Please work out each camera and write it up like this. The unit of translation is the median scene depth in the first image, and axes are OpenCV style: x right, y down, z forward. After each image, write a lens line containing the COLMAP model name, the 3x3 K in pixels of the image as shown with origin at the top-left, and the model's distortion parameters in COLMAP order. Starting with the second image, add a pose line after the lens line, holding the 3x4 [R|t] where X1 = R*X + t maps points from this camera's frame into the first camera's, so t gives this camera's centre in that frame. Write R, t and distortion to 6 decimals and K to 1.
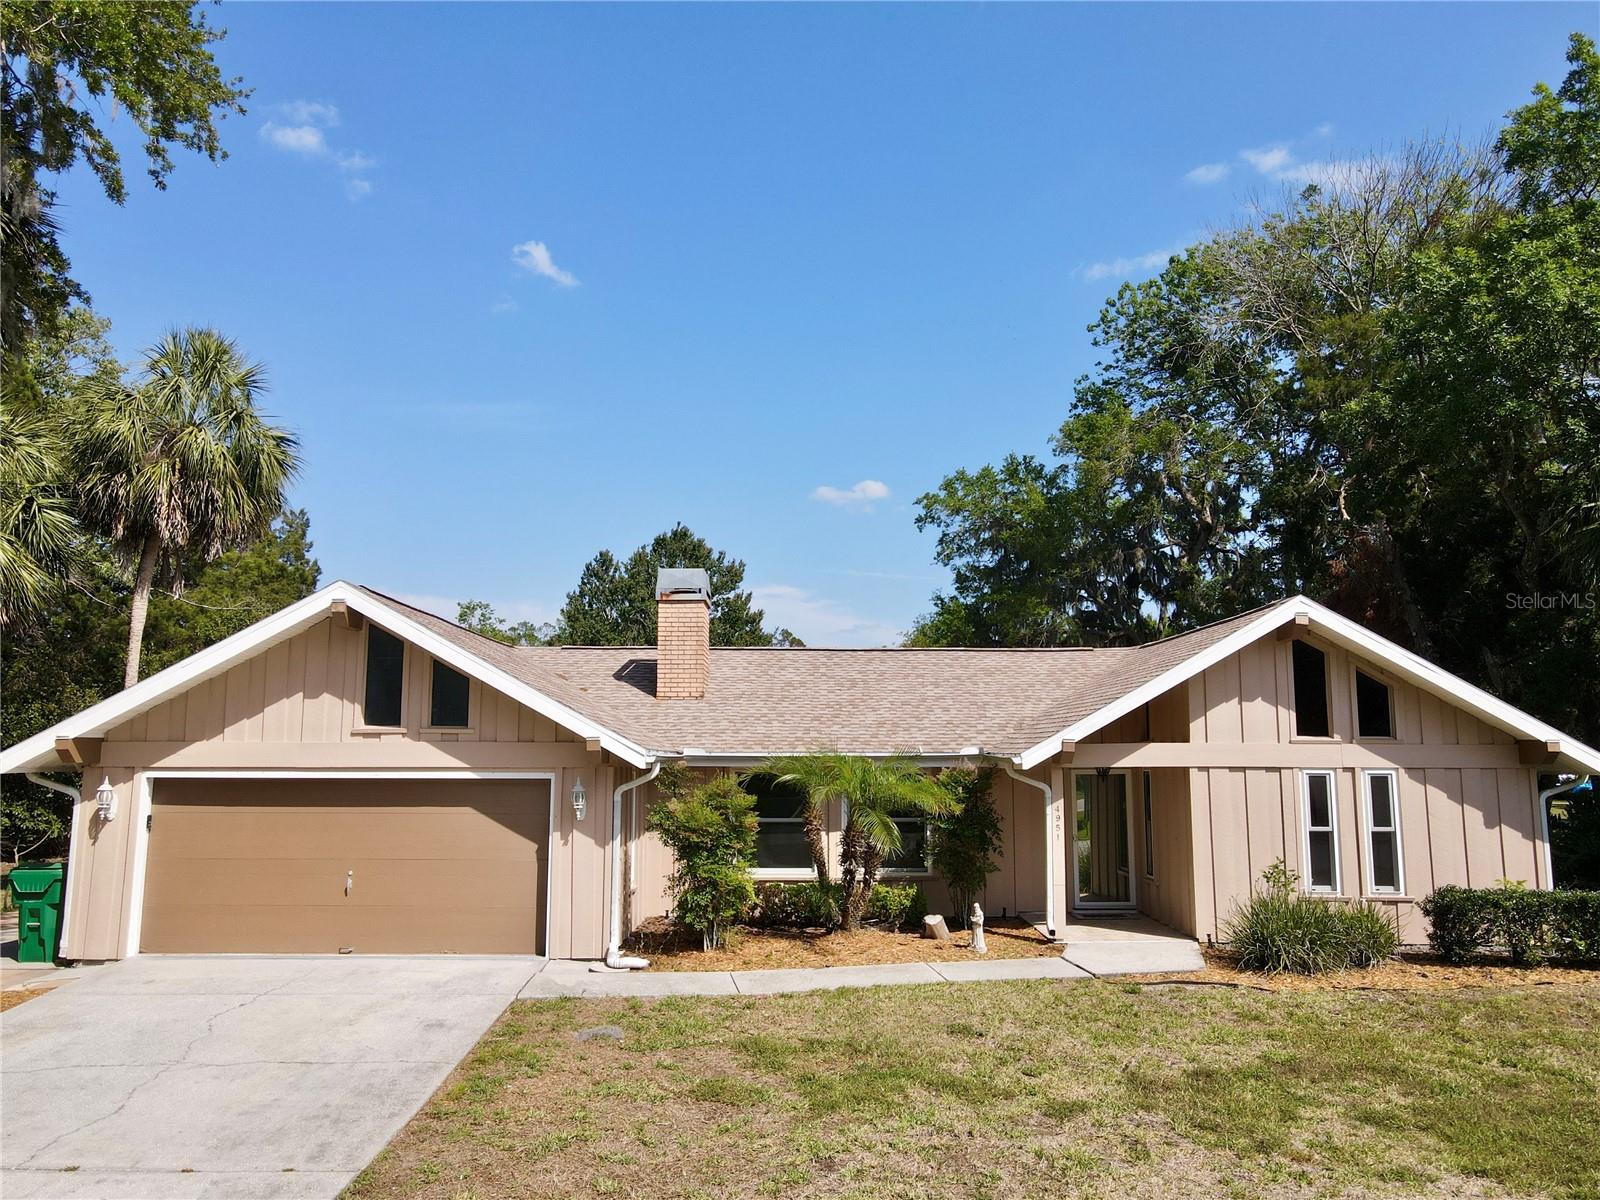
lens RADIAL K [[1173.3, 0, 800.0], [0, 1173.3, 600.0], [0, 0, 1]] dist [0.001234, 0.025047]
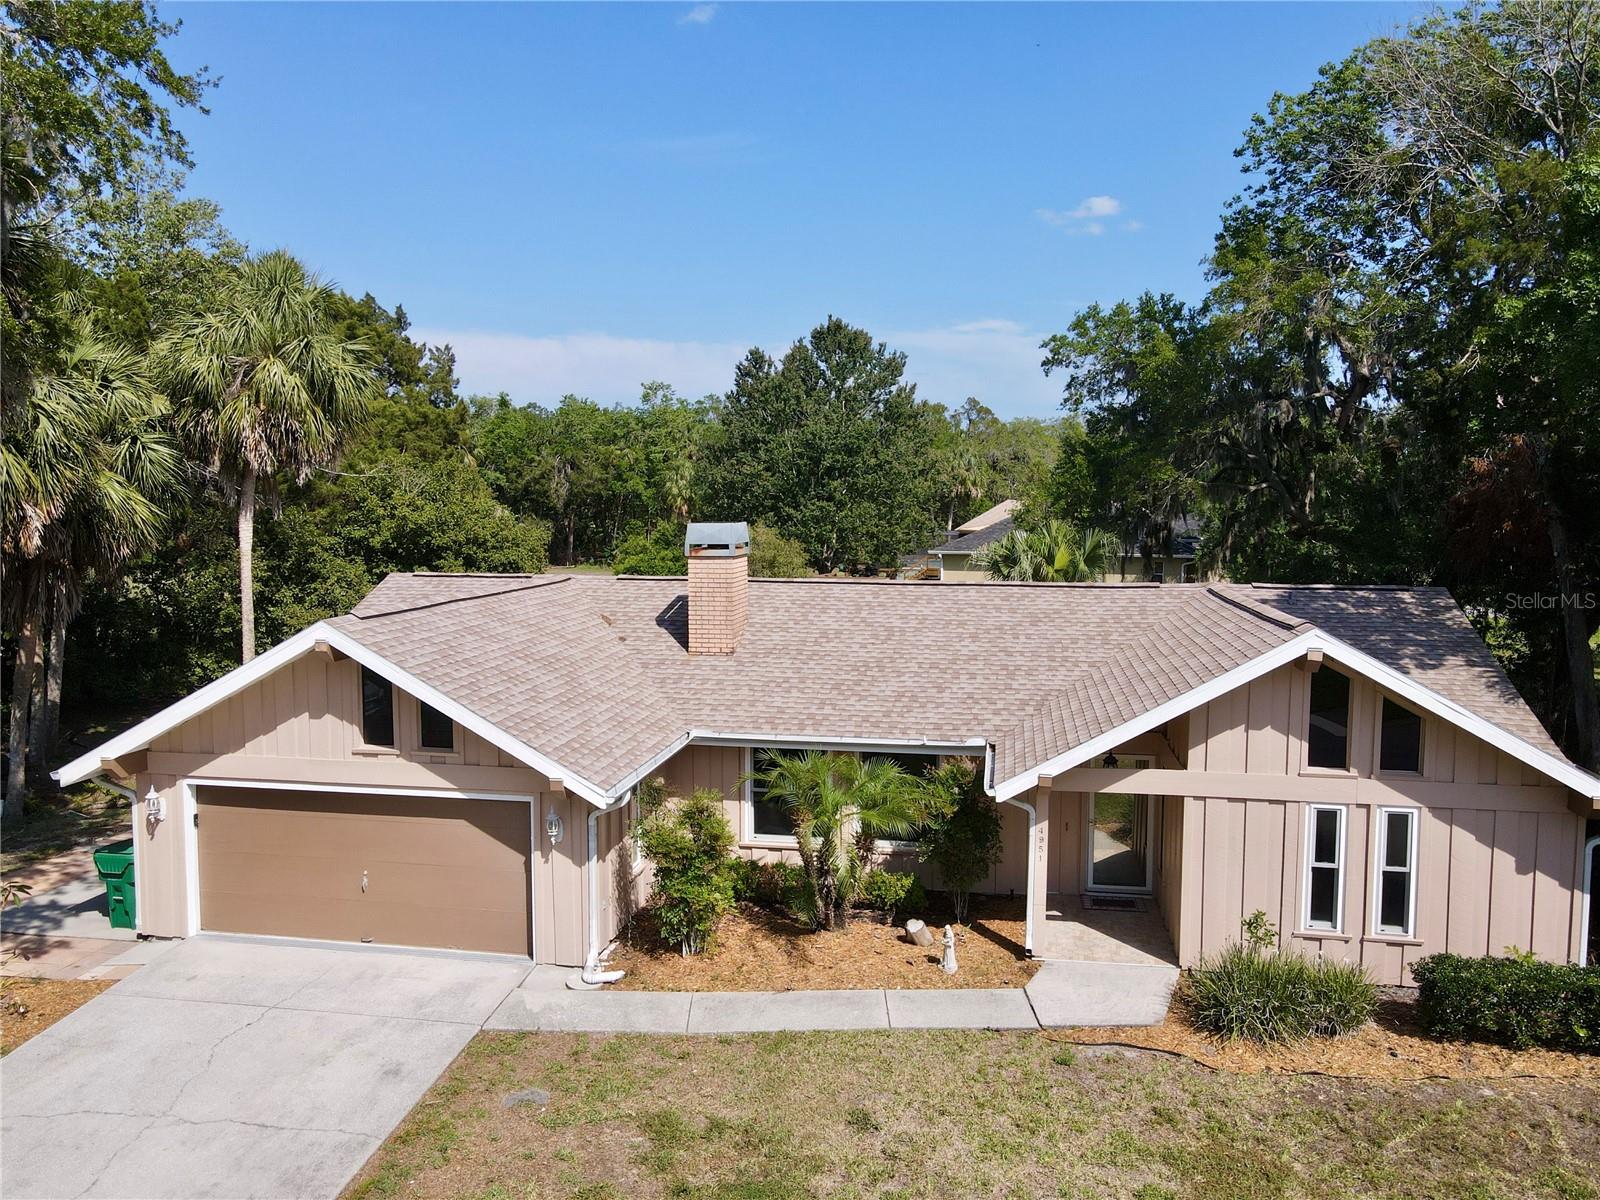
lens RADIAL K [[1173.3, 0, 800.0], [0, 1173.3, 600.0], [0, 0, 1]] dist [0.001234, 0.025047]
pose [[0.984282, 0.015149, -0.175954, 0.190408], [0.023522, 0.976193, 0.215624, -0.224899], [0.175031, -0.216373, 0.960493, 0.066911]]
